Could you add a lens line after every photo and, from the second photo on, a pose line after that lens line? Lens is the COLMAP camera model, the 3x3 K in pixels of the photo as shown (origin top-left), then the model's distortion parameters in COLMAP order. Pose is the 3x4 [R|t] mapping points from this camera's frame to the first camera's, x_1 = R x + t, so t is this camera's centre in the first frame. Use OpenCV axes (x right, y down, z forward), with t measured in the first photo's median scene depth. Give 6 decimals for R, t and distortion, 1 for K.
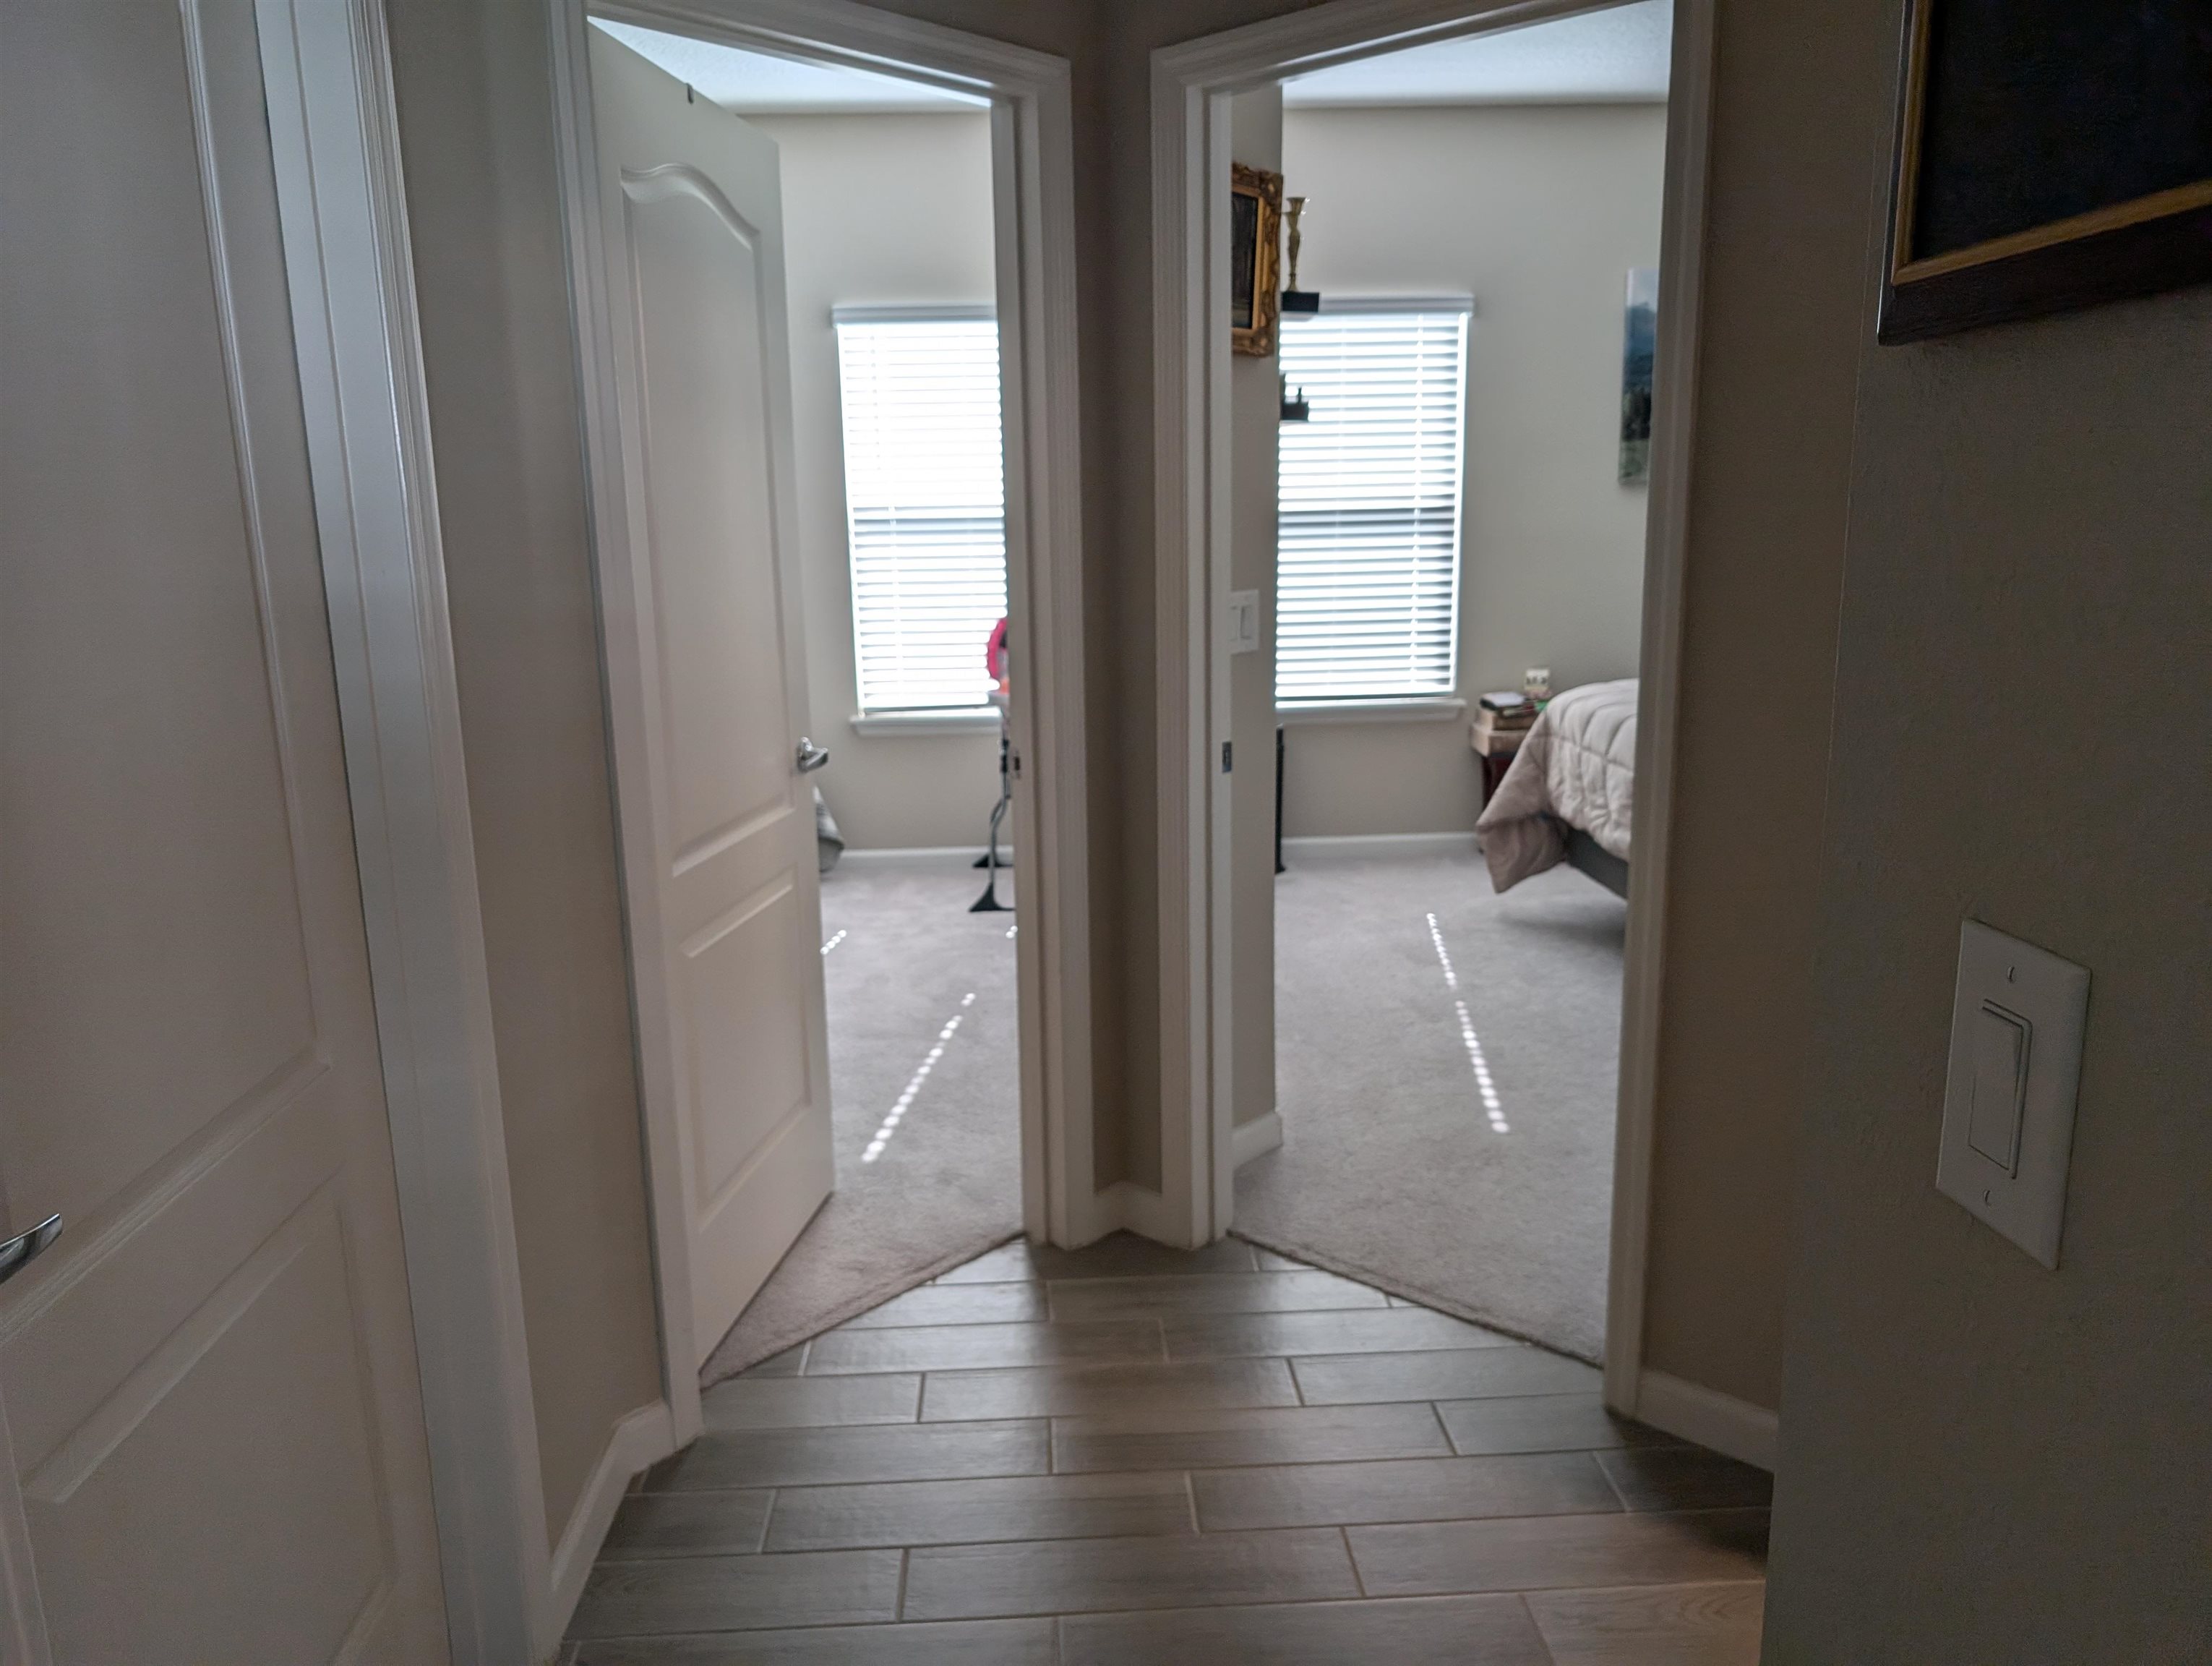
lens RADIAL K [[1591.8, 0, 1106.7], [0, 1591.8, 825.8], [0, 0, 1]] dist [0.020495, -0.021604]
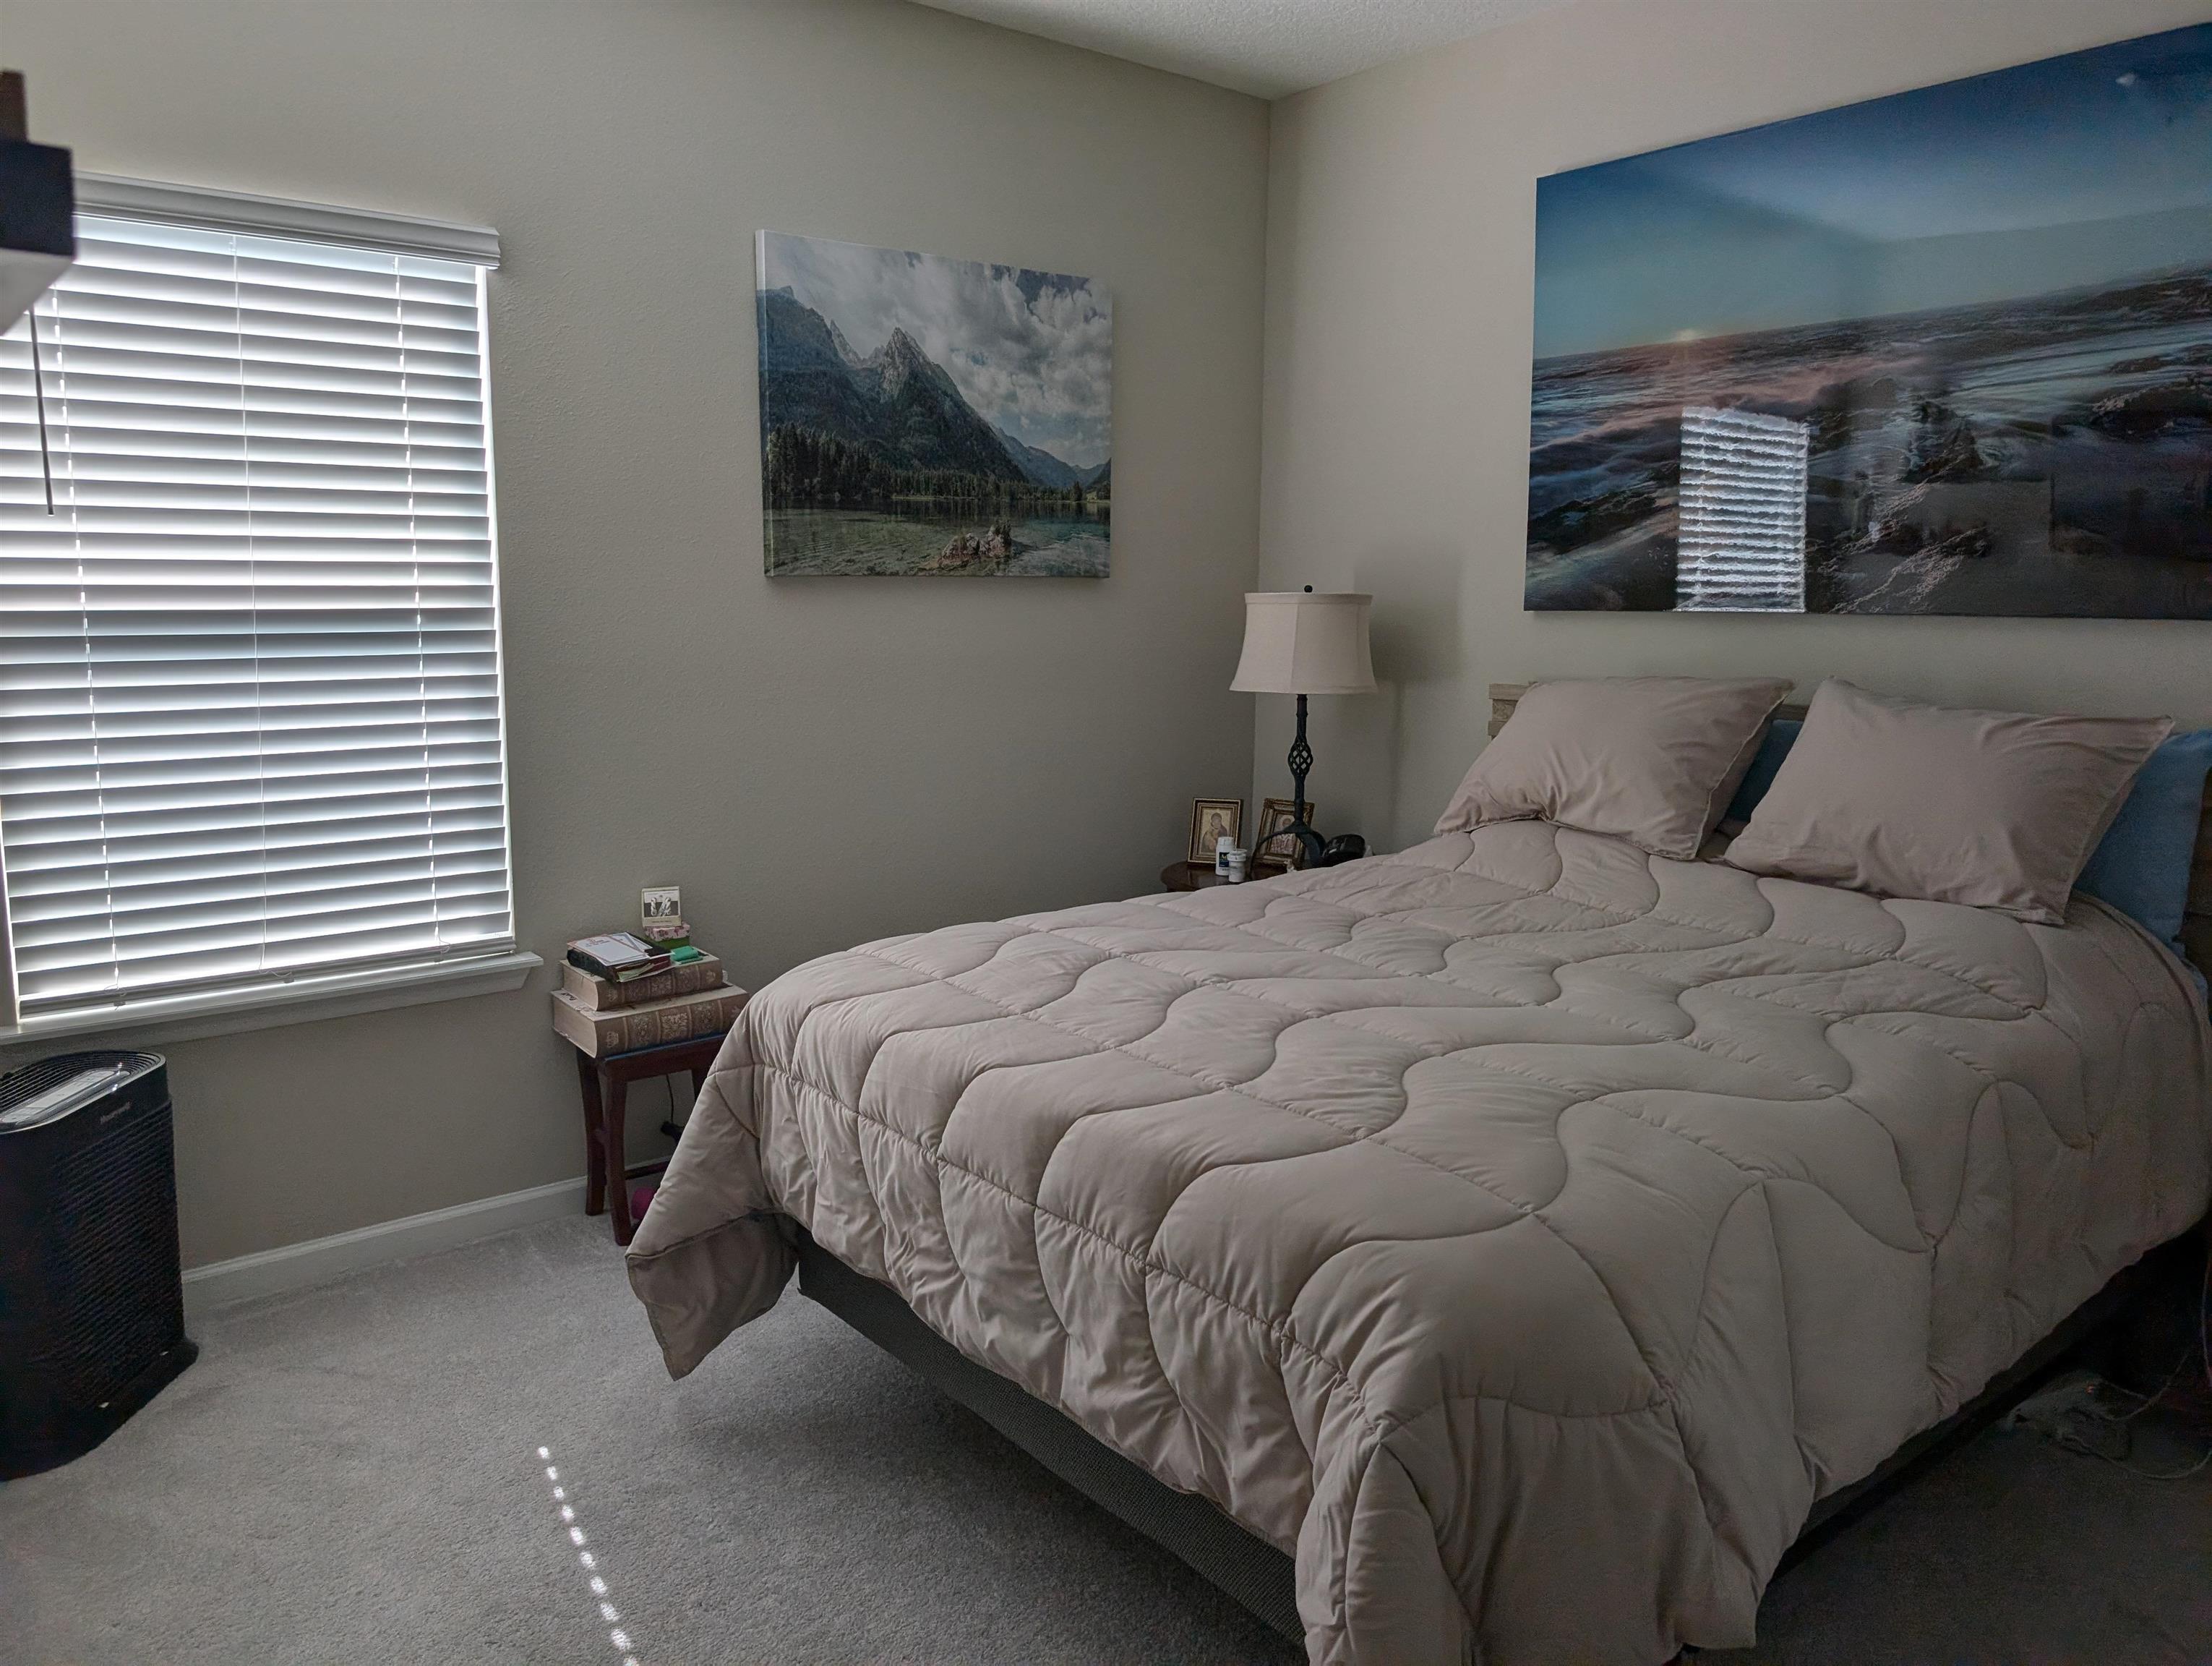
lens RADIAL K [[1591.8, 0, 1095.2], [0, 1591.8, 834.0], [0, 0, 1]] dist [0.020495, -0.021604]
pose [[0.809725, -0.065956, 0.583090, 0.061495], [0.094075, 0.995402, -0.018045, -0.095512], [-0.579219, 0.069466, 0.812207, 0.444331]]
